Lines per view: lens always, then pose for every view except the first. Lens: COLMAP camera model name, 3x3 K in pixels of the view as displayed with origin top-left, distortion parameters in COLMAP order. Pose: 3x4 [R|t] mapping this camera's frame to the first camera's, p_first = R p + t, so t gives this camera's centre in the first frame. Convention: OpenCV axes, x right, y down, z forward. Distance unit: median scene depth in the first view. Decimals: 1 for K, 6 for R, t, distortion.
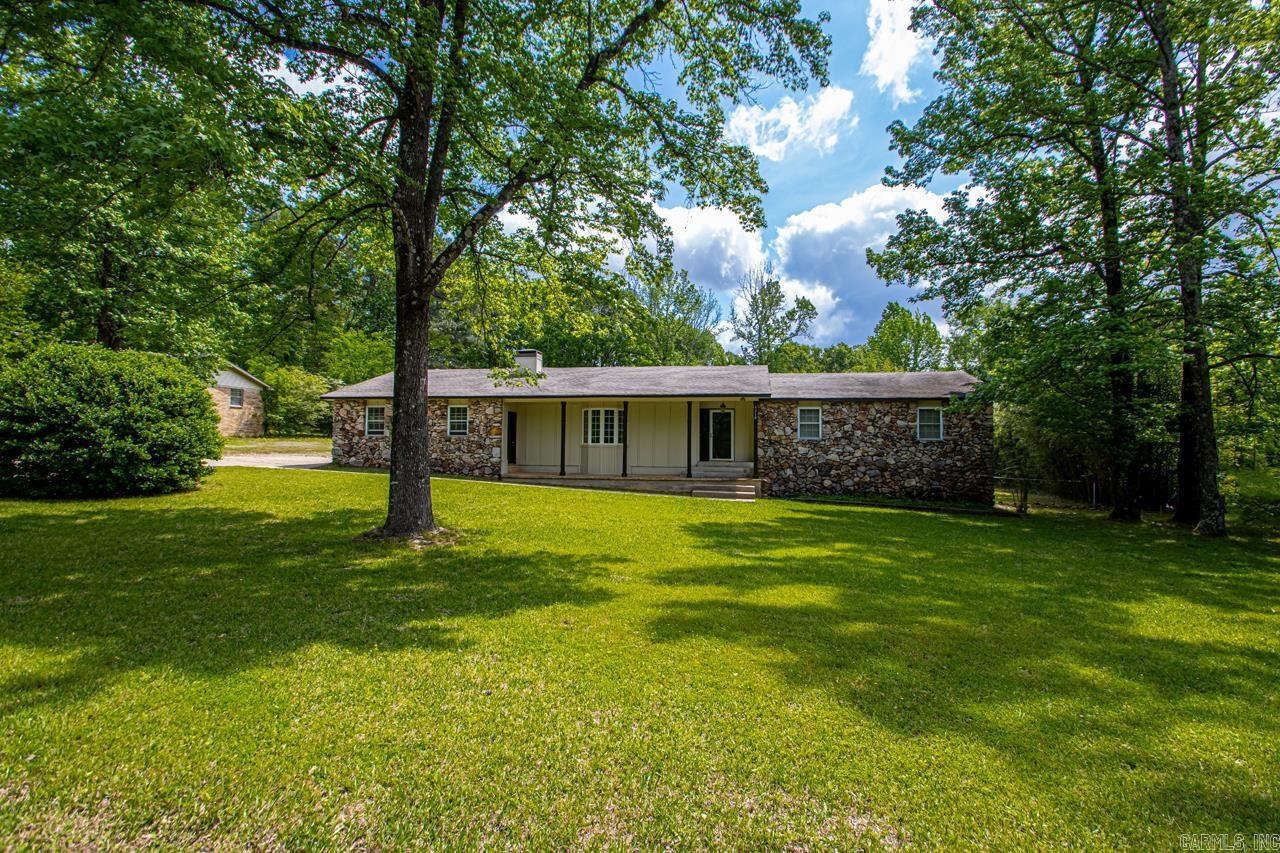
lens RADIAL K [[605.6, 0, 652.7], [0, 605.6, 434.8], [0, 0, 1]] dist [0.008011, -0.015103]
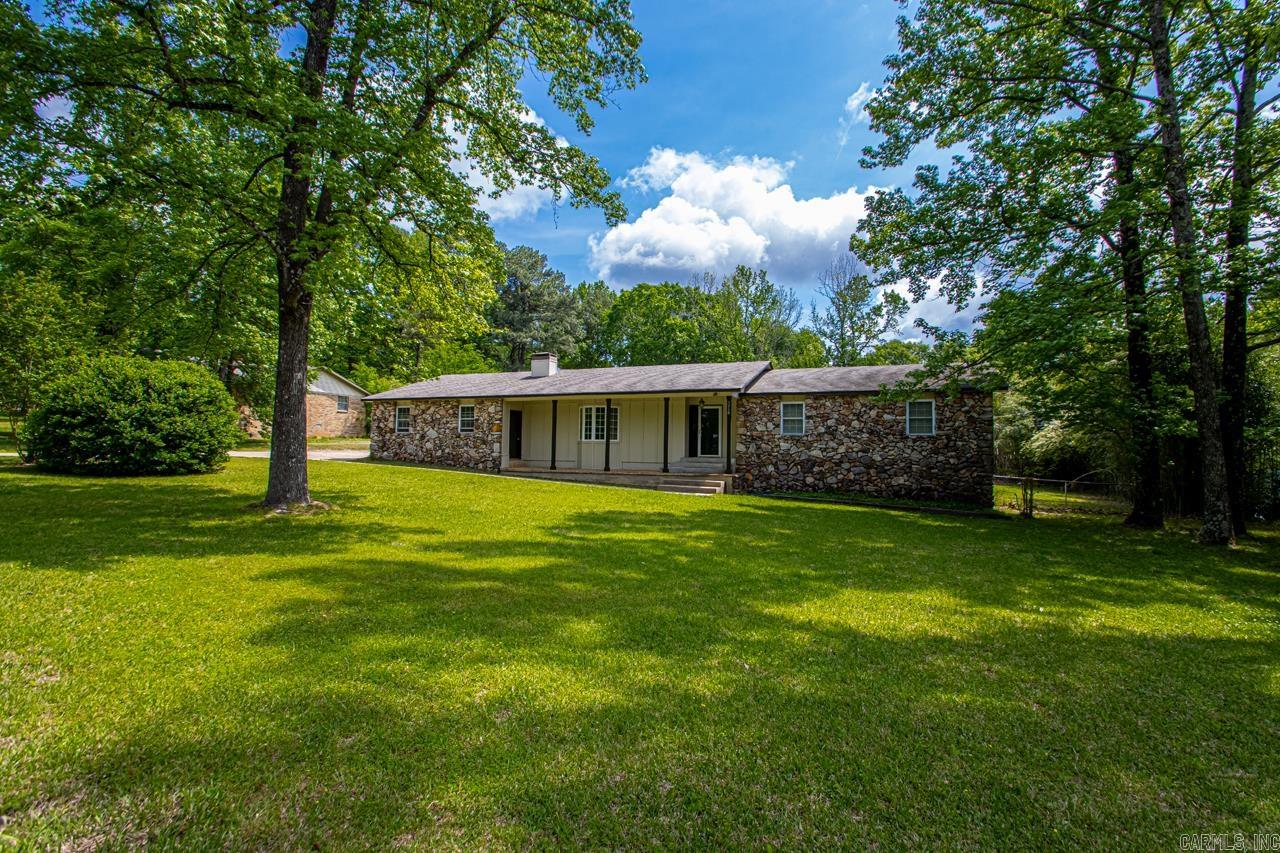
lens RADIAL K [[605.6, 0, 645.1], [0, 605.6, 431.5], [0, 0, 1]] dist [0.008011, -0.015103]
pose [[0.975537, -0.002934, -0.219815, 0.243472], [-0.000578, 0.999873, -0.015909, 0.017568], [0.219833, 0.015647, 0.975412, 0.003289]]
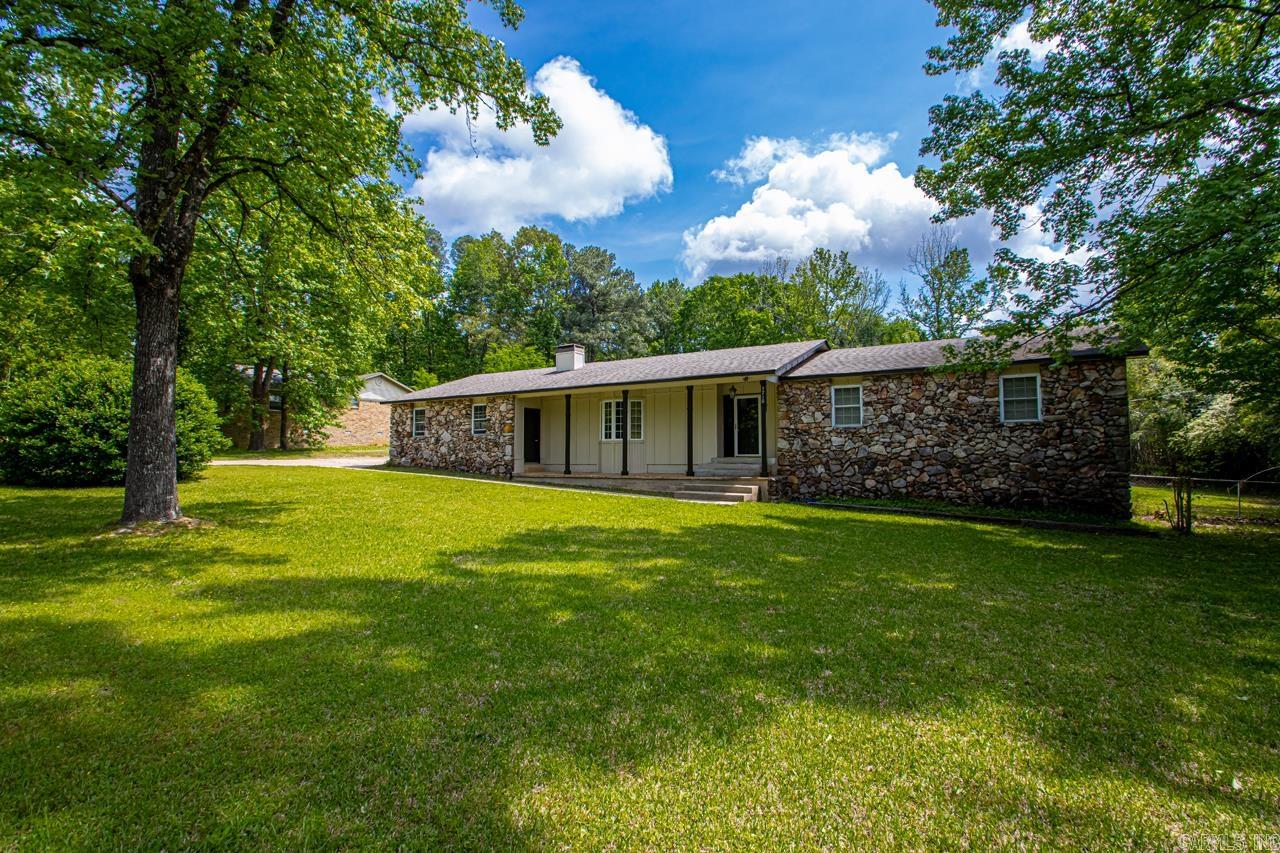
lens RADIAL K [[605.6, 0, 639.3], [0, 605.6, 432.6], [0, 0, 1]] dist [0.008011, -0.015103]
pose [[0.926173, -0.026821, -0.376143, 0.305266], [0.019873, 0.999553, -0.022341, 0.026910], [0.376574, 0.013217, 0.926292, 0.188864]]
